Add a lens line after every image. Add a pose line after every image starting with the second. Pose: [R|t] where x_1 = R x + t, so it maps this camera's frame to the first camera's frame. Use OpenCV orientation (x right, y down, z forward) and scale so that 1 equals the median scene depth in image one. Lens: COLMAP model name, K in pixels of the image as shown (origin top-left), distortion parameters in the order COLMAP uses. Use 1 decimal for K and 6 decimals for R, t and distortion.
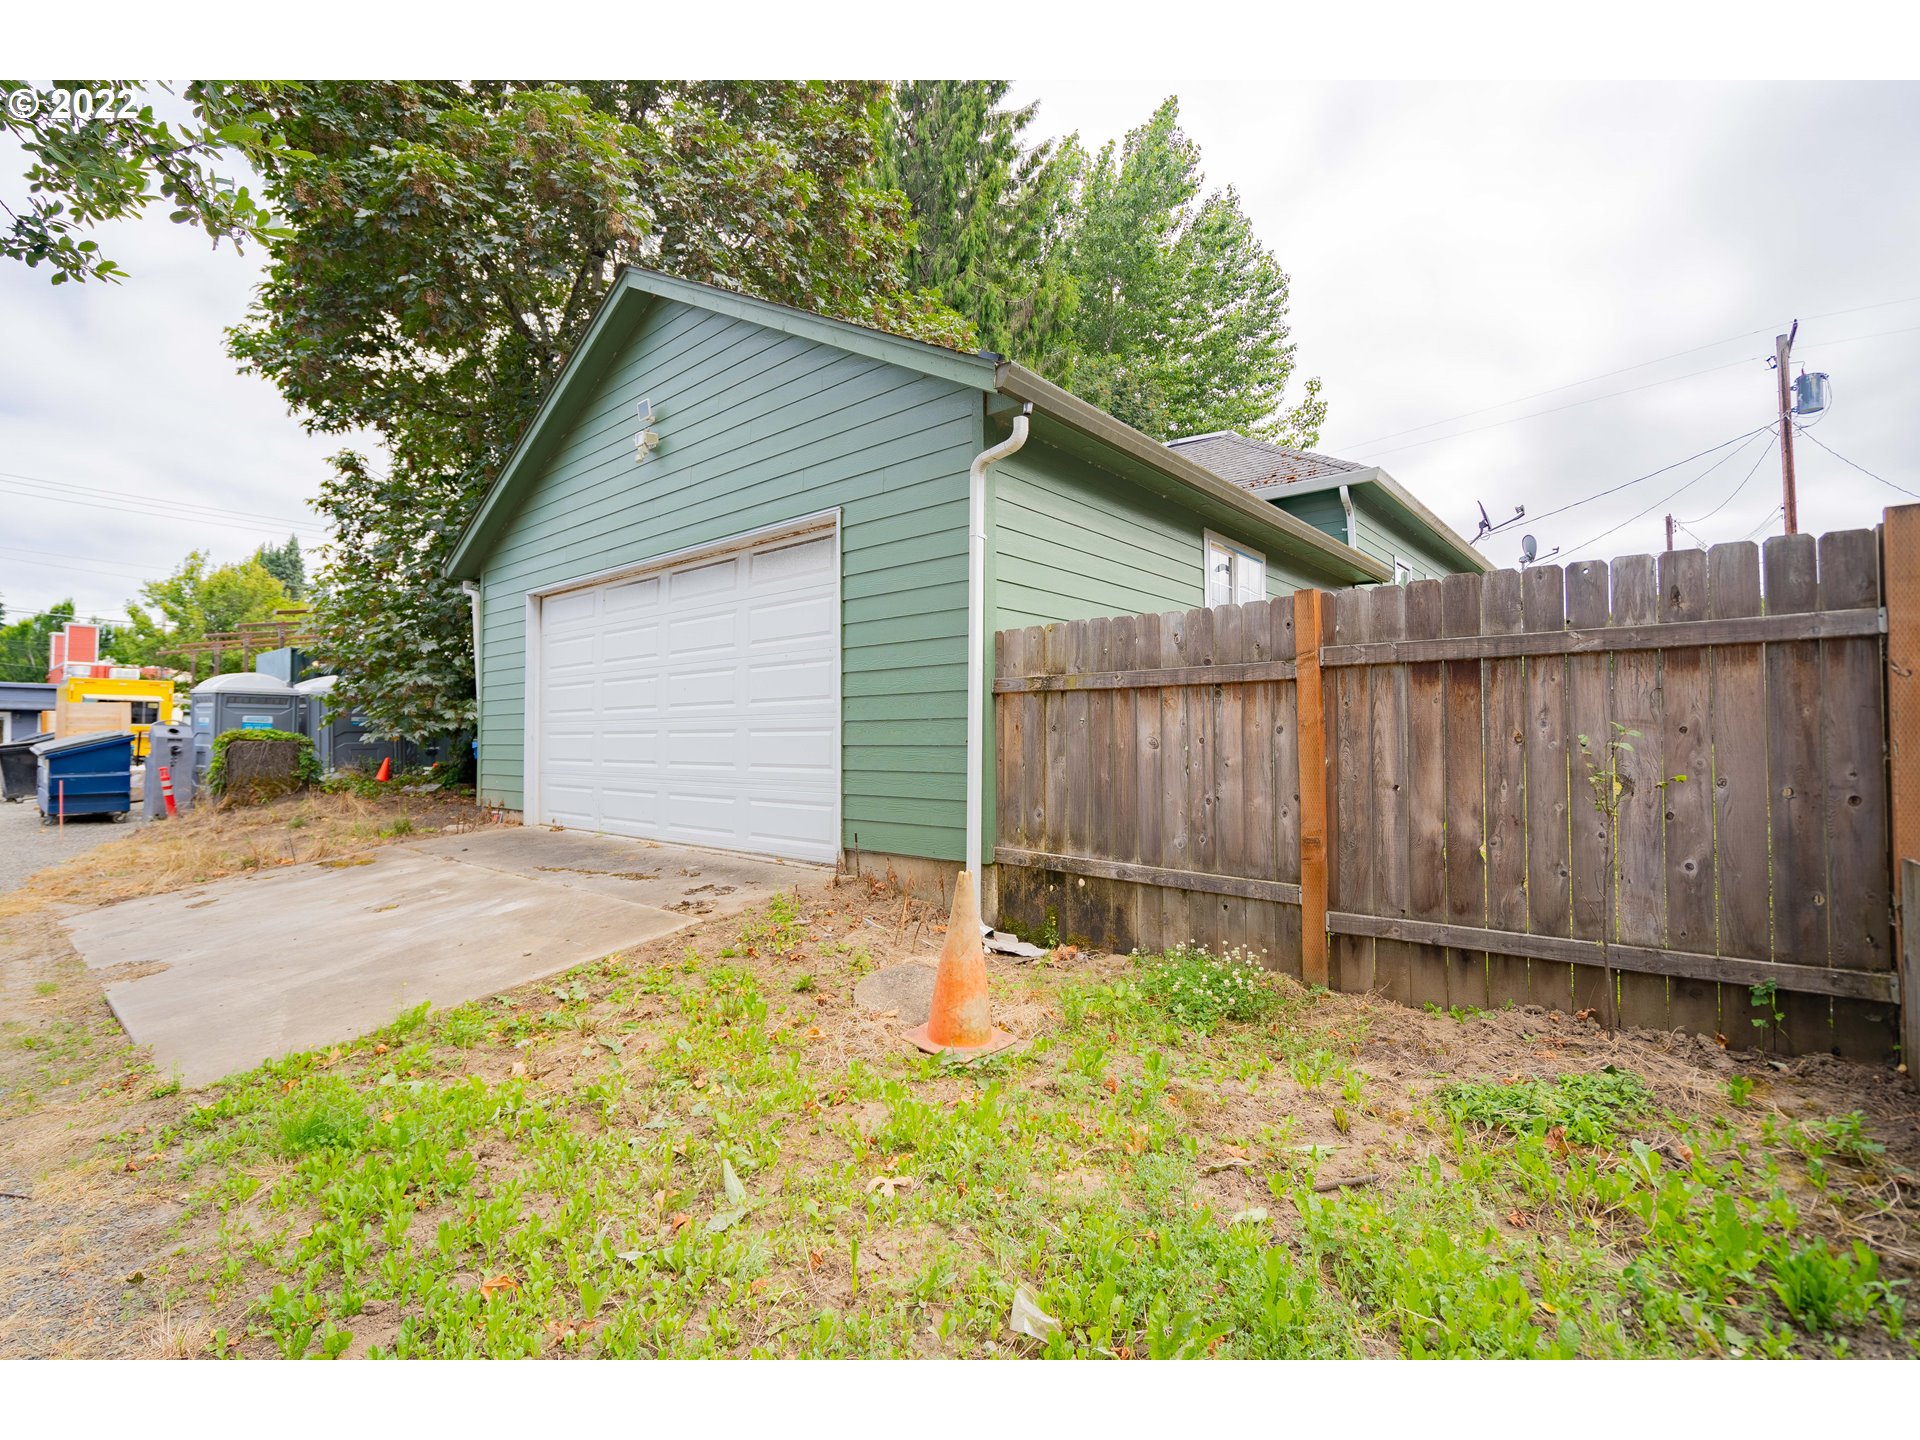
lens RADIAL K [[873.5, 0, 960.0], [0, 873.5, 720.0], [0, 0, 1]] dist [-0.003206, -0.000496]
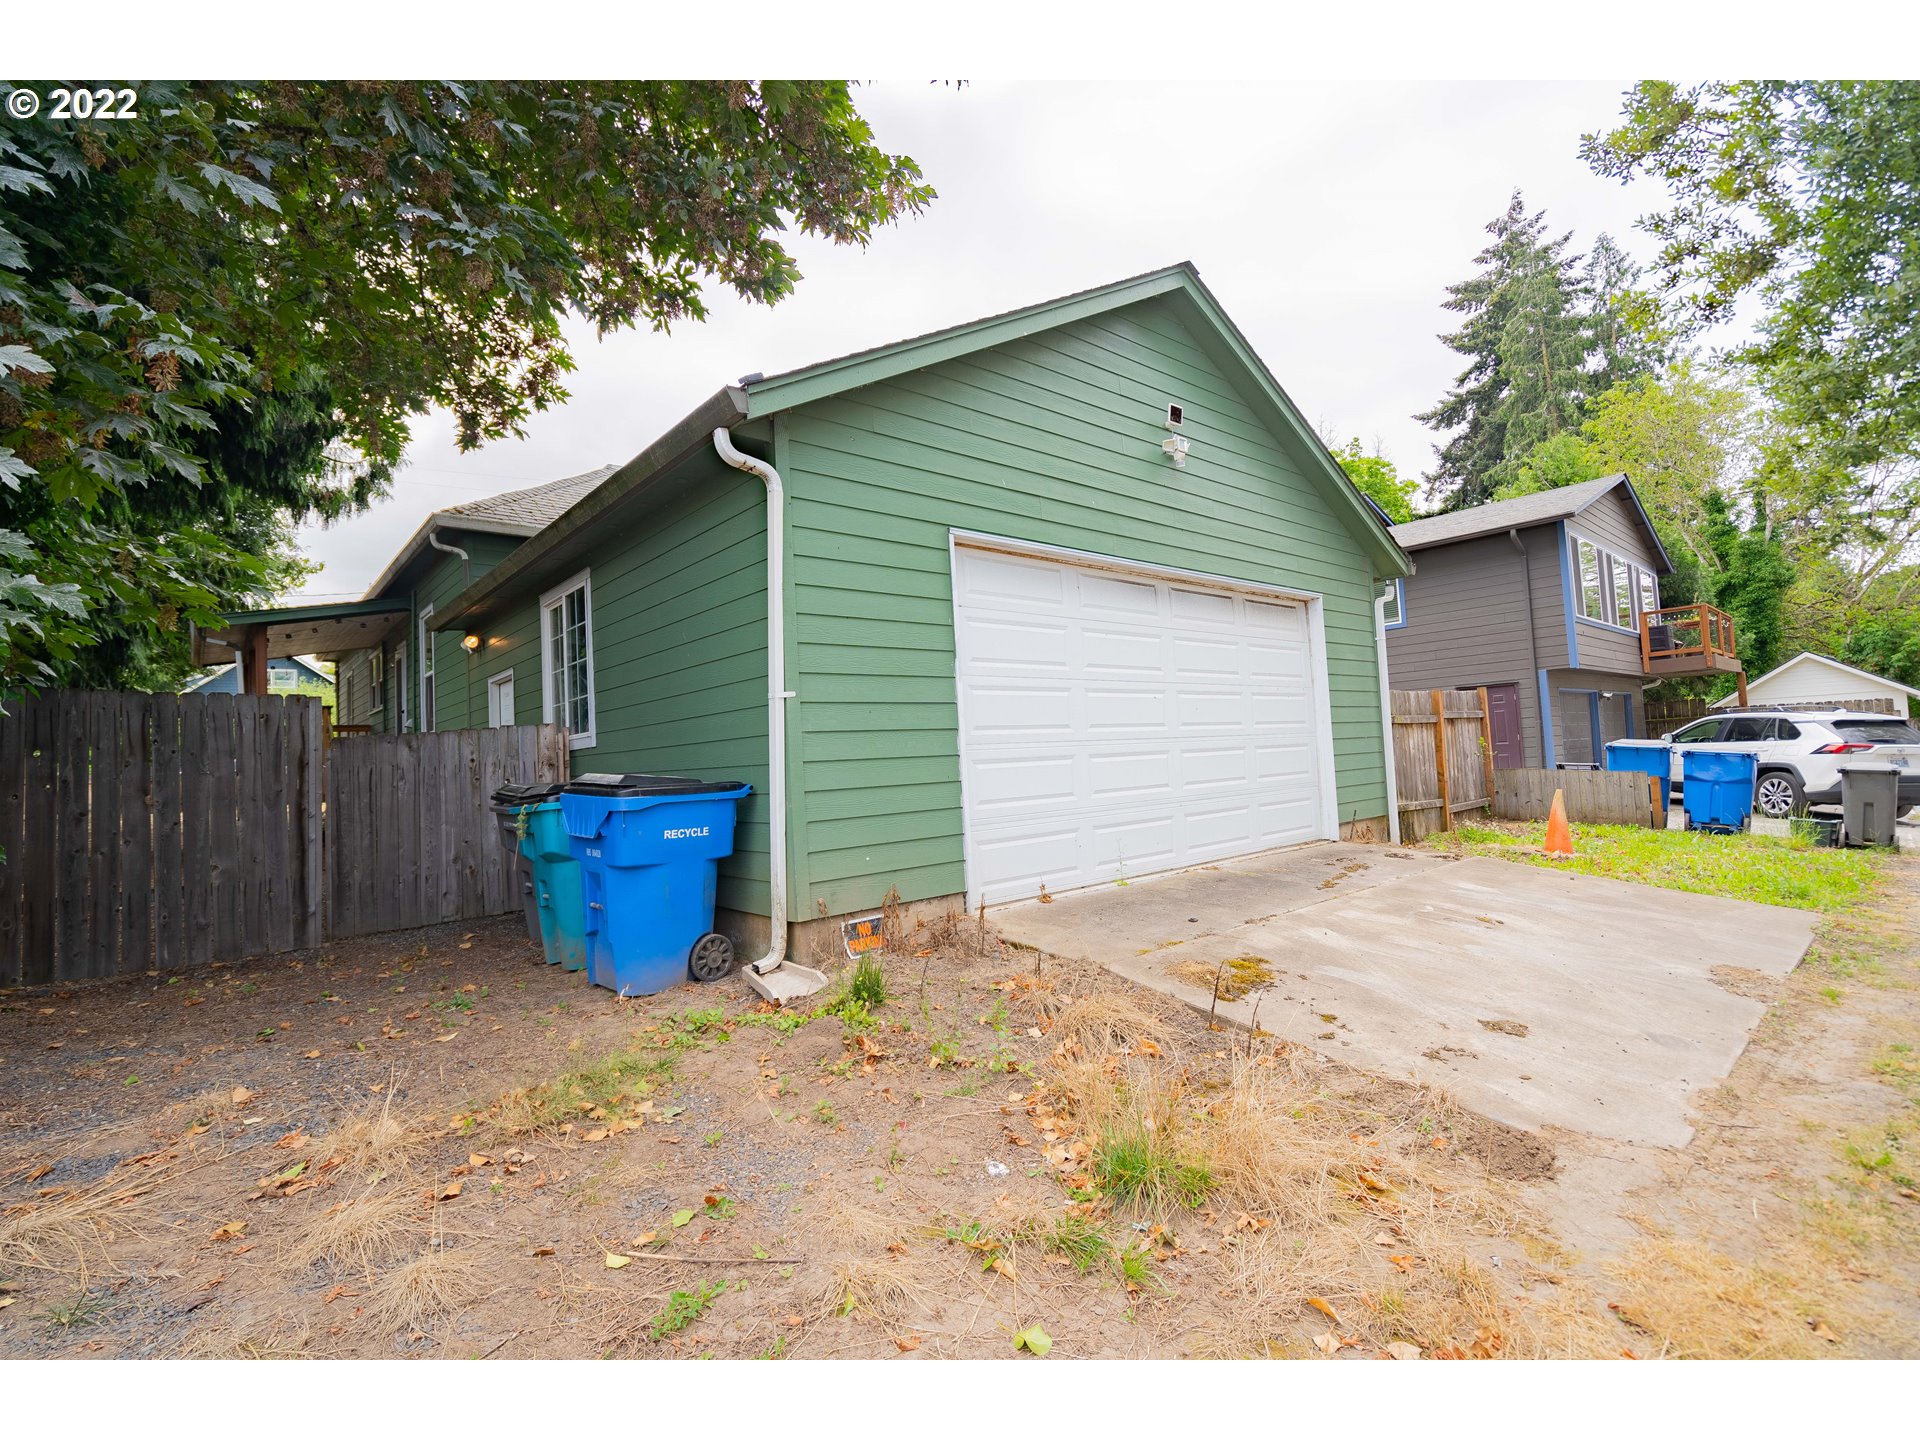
lens RADIAL K [[873.5, 0, 960.0], [0, 873.5, 720.0], [0, 0, 1]] dist [-0.003206, -0.000496]
pose [[0.152564, 0.060008, 0.986470, -1.303539], [0.040166, 0.996954, -0.066857, 0.032532], [-0.987477, 0.049822, 0.149689, 1.086162]]
